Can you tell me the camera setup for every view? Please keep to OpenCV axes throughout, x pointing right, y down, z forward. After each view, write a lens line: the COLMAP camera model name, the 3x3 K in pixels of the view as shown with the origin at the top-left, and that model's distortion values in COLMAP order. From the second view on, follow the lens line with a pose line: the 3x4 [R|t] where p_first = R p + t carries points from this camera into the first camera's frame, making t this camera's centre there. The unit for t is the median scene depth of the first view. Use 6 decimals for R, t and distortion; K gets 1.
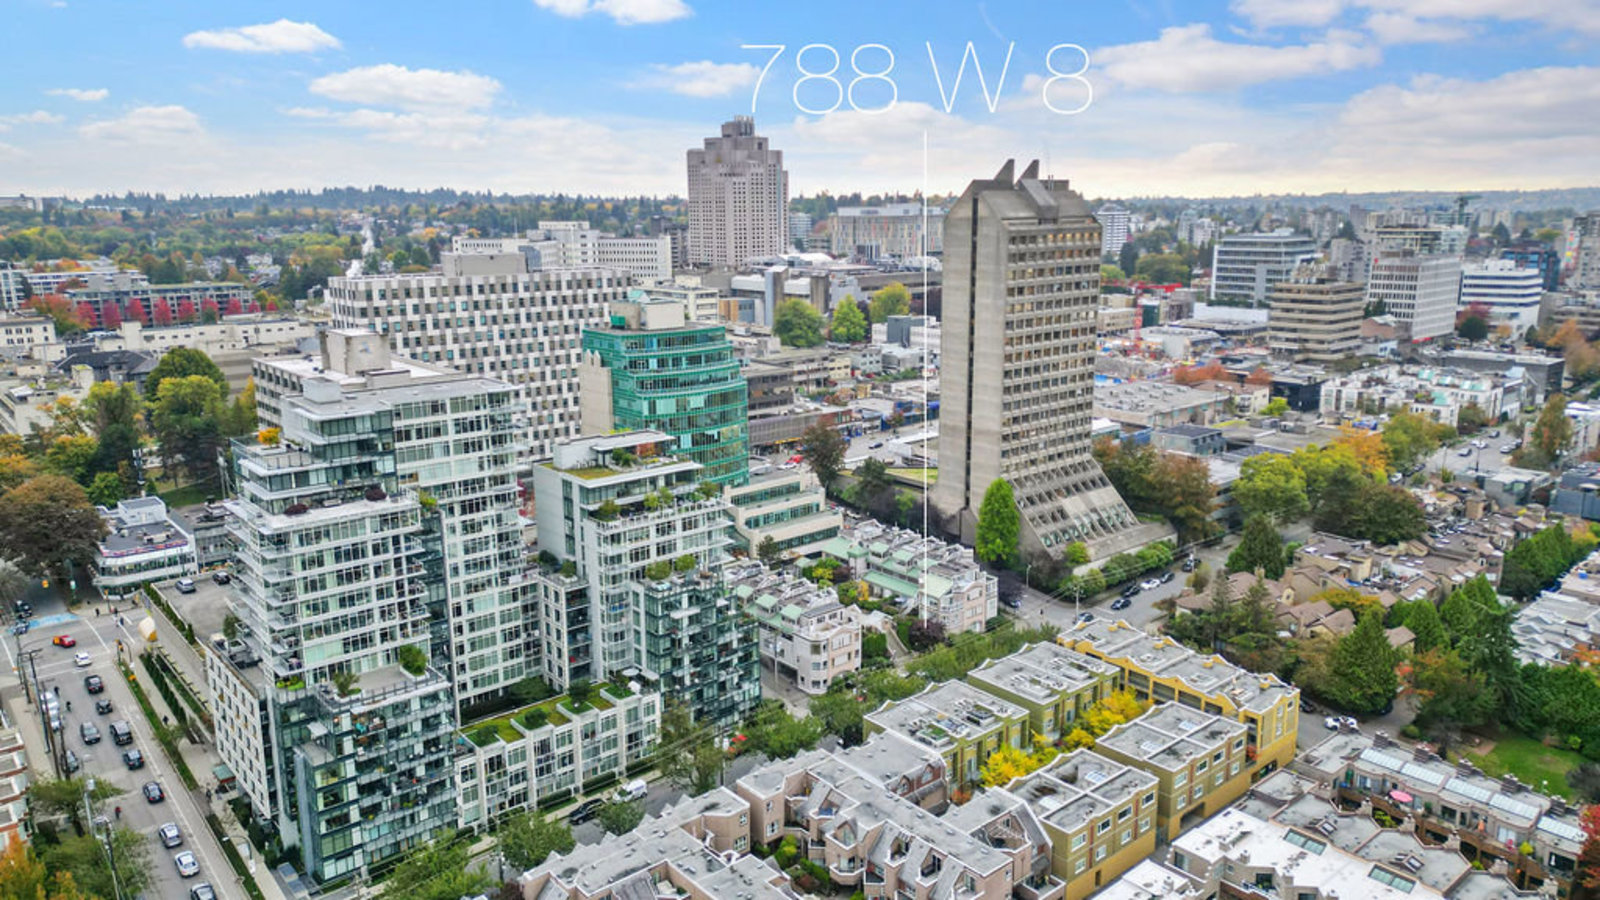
lens RADIAL K [[1098.8, 0, 800.0], [0, 1098.8, 450.0], [0, 0, 1]] dist [0.106164, -0.114517]
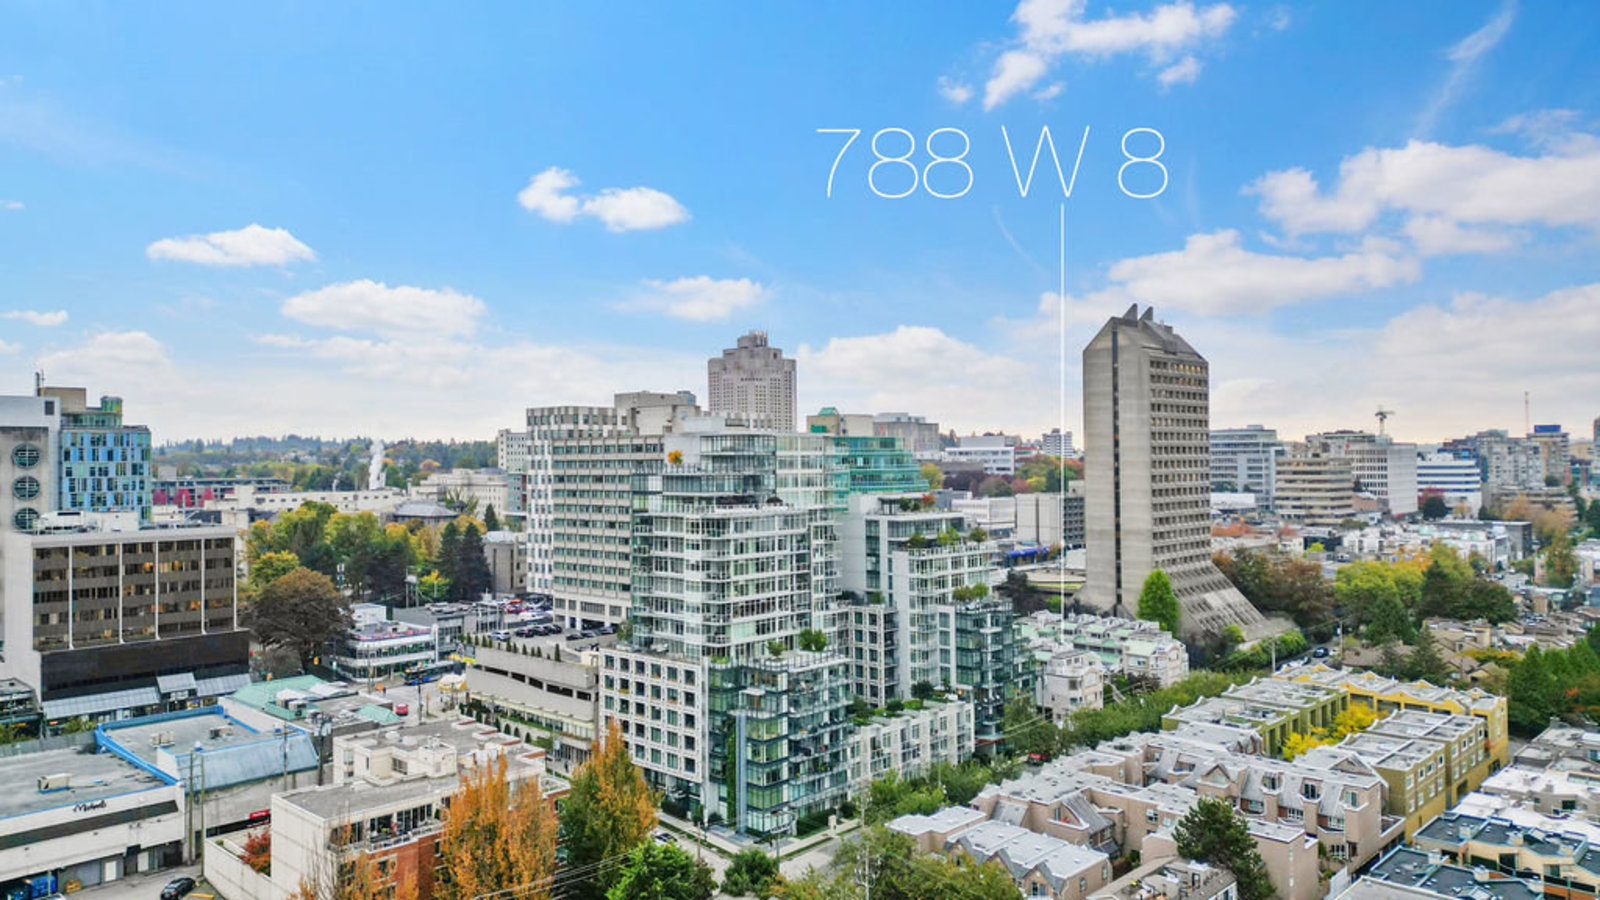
lens RADIAL K [[1098.8, 0, 800.0], [0, 1098.8, 450.0], [0, 0, 1]] dist [0.106164, -0.114517]
pose [[0.995433, -0.000097, 0.095466, -0.287191], [0.021749, 0.973932, -0.225793, 0.154797], [-0.092956, 0.226839, 0.969486, -0.087530]]
